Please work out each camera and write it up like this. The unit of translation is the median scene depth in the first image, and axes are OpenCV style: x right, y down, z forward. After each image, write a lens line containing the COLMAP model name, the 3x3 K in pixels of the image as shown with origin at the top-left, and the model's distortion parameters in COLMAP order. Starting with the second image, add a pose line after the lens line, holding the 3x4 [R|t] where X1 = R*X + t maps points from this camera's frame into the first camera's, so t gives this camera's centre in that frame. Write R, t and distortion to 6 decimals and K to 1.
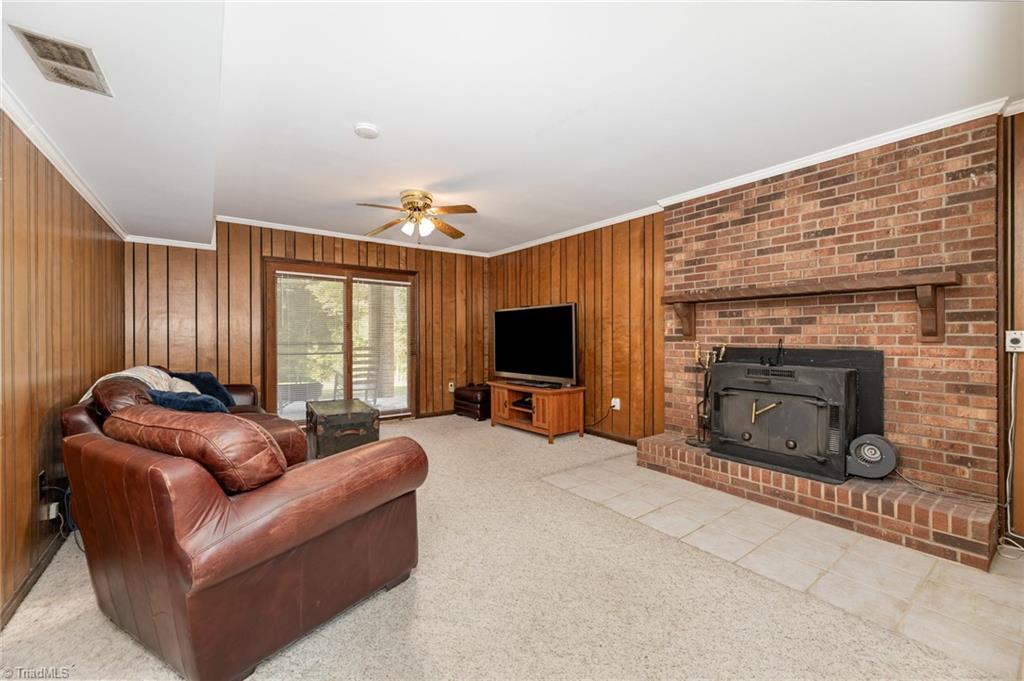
lens RADIAL K [[427.3, 0, 507.8], [0, 427.3, 345.3], [0, 0, 1]] dist [-0.000723, -0.000011]
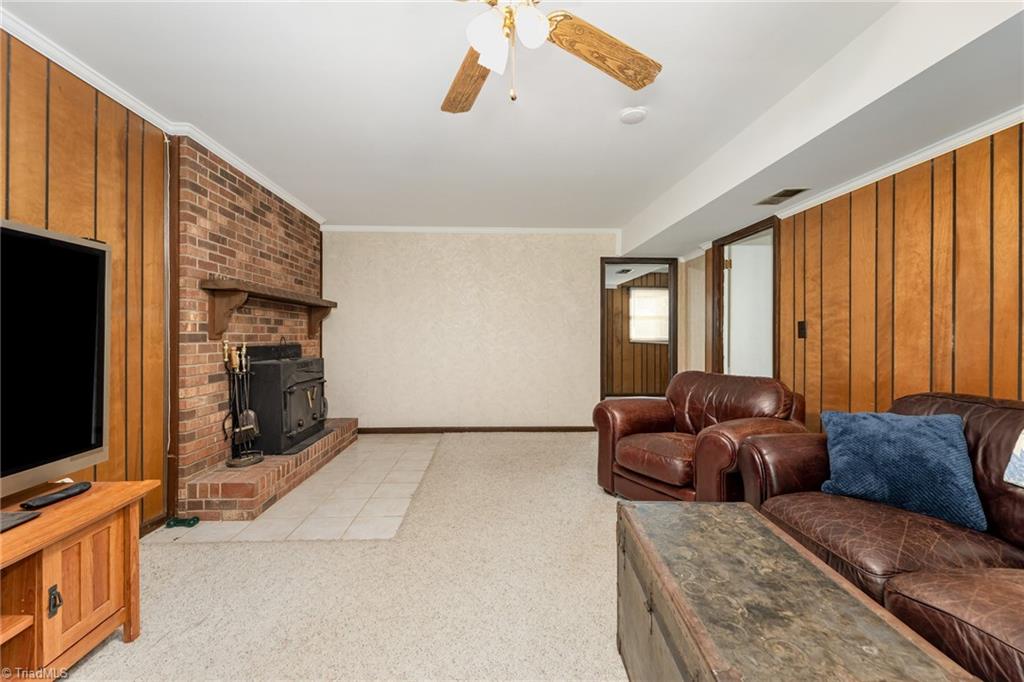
lens RADIAL K [[427.3, 0, 507.8], [0, 427.3, 345.8], [0, 0, 1]] dist [-0.000723, -0.000011]
pose [[-0.842969, -0.013077, 0.537803, -0.419486], [0.009511, 0.999186, 0.039203, -0.025814], [-0.537877, 0.038162, -0.842159, 1.357072]]
